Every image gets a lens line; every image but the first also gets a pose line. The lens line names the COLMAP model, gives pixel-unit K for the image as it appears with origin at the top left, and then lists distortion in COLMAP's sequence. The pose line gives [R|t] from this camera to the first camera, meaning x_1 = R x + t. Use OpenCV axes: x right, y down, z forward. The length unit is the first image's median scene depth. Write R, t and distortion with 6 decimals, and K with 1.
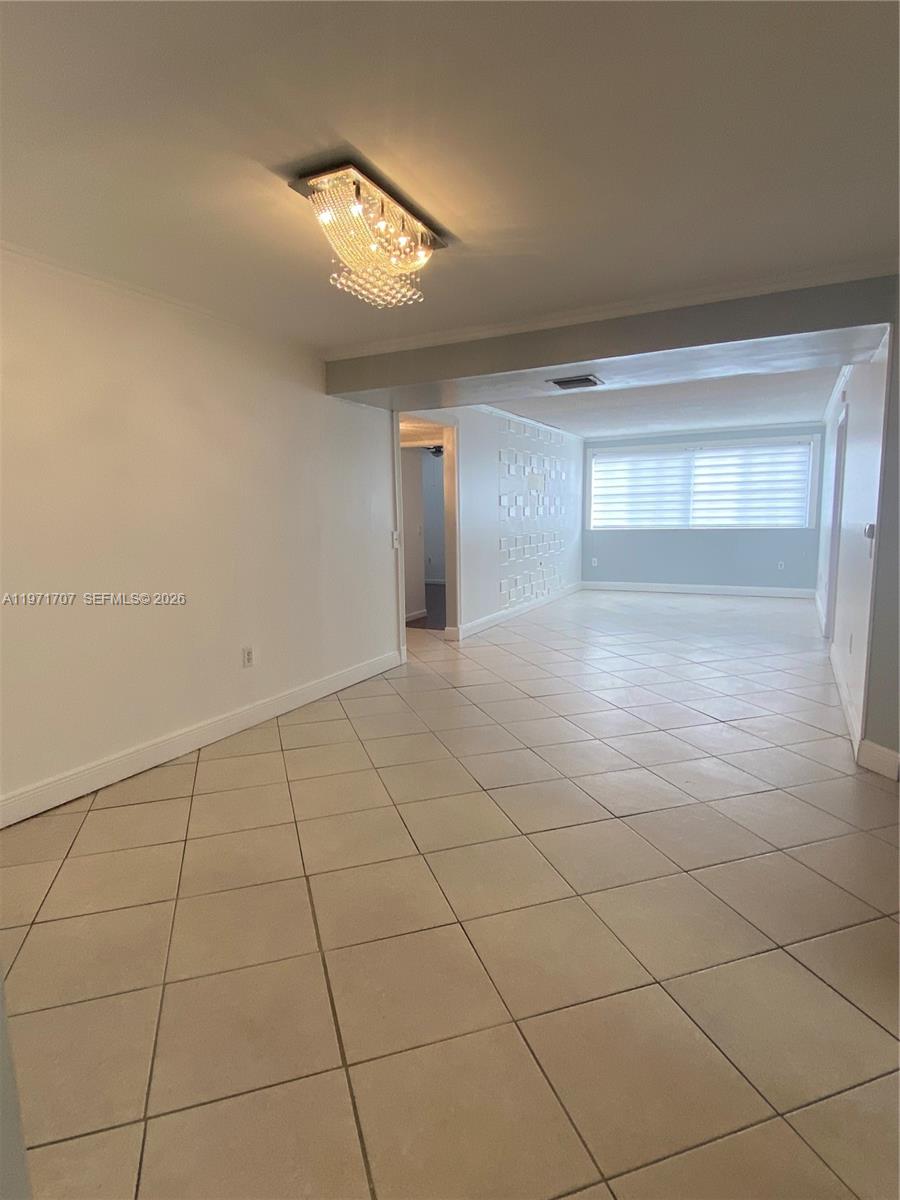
lens RADIAL K [[635.6, 0, 450.0], [0, 635.6, 600.0], [0, 0, 1]] dist [-0.001359, -0.000211]
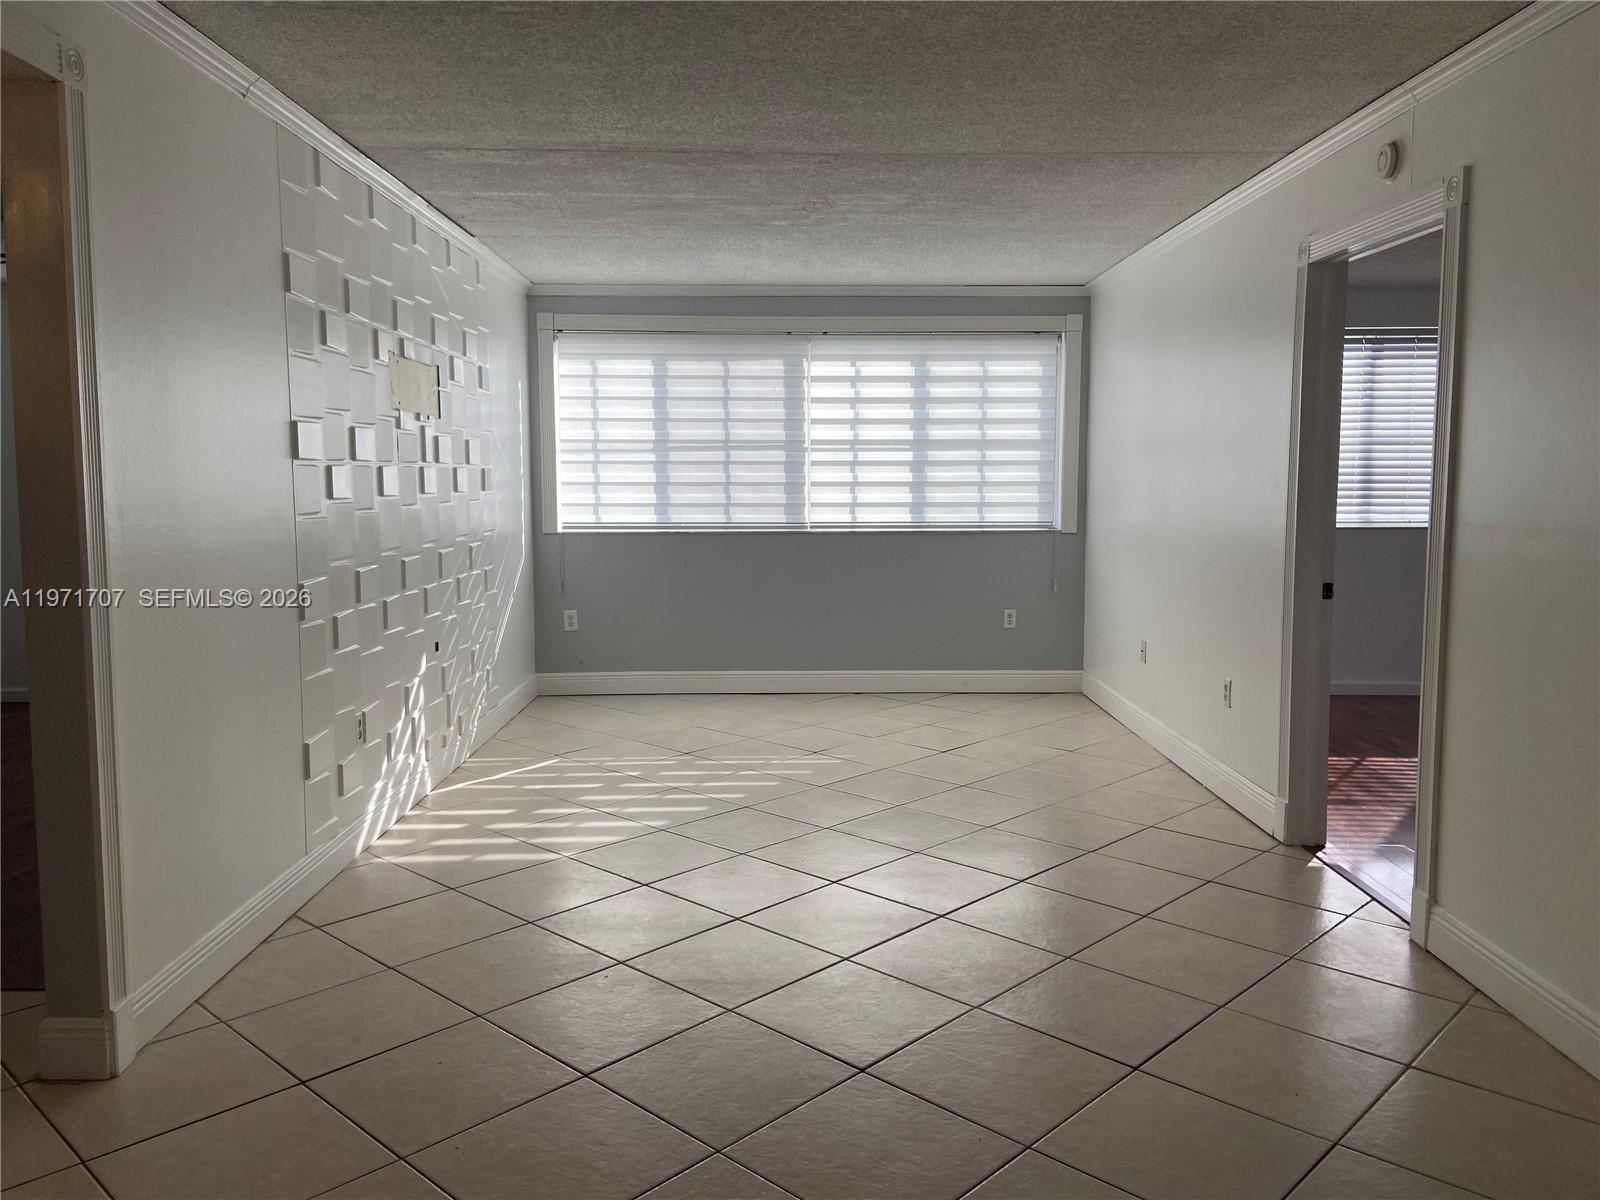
lens RADIAL K [[1184.0, 0, 800.0], [0, 1184.0, 600.0], [0, 0, 1]] dist [0.037222, -0.003750]
pose [[0.881770, -0.028608, 0.470811, 0.022073], [0.047545, 0.998466, -0.028376, -0.049702], [-0.469277, 0.047406, 0.881778, 0.355831]]
